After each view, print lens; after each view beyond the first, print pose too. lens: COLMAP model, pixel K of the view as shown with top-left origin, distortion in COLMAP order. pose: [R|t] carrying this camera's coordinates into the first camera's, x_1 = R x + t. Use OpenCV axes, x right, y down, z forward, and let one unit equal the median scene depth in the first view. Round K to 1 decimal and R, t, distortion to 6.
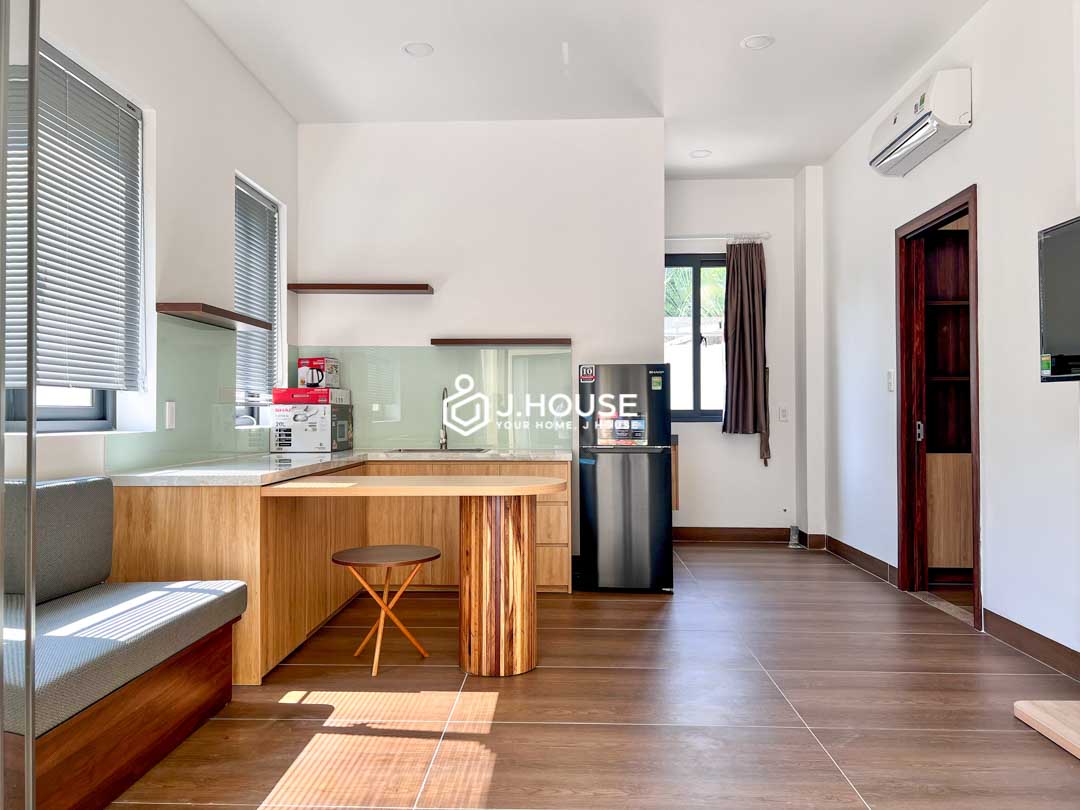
lens RADIAL K [[815.7, 0, 538.8], [0, 815.7, 397.6], [0, 0, 1]] dist [0.057270, -0.065751]
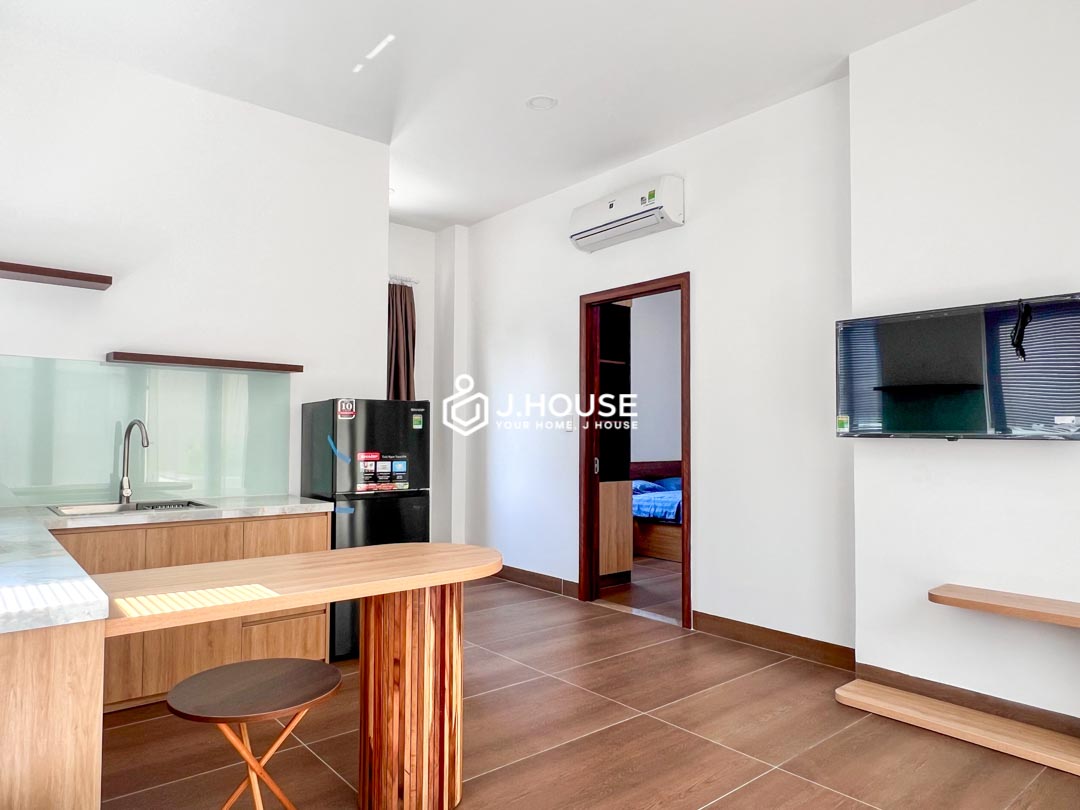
lens RADIAL K [[695.0, 0, 536.3], [0, 695.0, 404.1], [0, 0, 1]] dist [0.003798, -0.005614]
pose [[0.740579, 0.035903, 0.671009, -0.282778], [-0.021110, 0.999322, -0.030170, -0.016096], [-0.671638, 0.008178, 0.740835, 0.302620]]
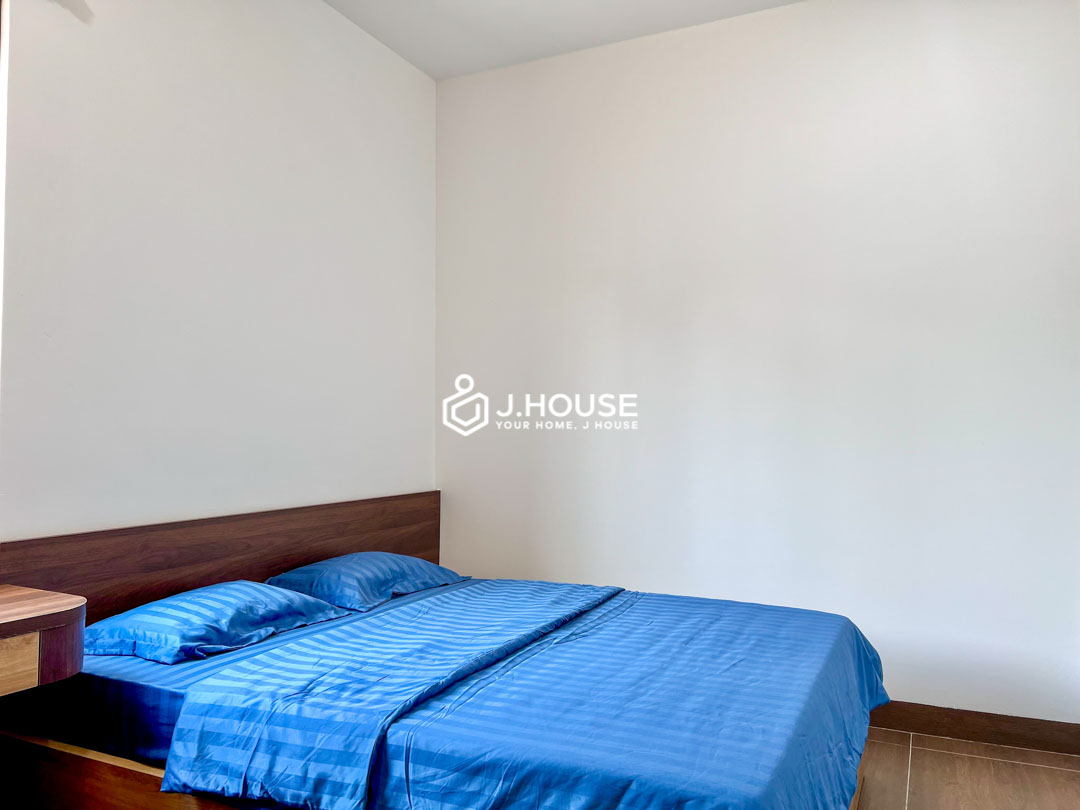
lens RADIAL K [[815.7, 0, 539.1], [0, 815.7, 407.0], [0, 0, 1]] dist [0.057270, -0.065751]
pose [[0.403891, 0.033513, 0.914193, 0.508630], [-0.025232, 0.999357, -0.025487, -0.004991], [-0.914459, -0.012772, 0.404477, 0.895382]]
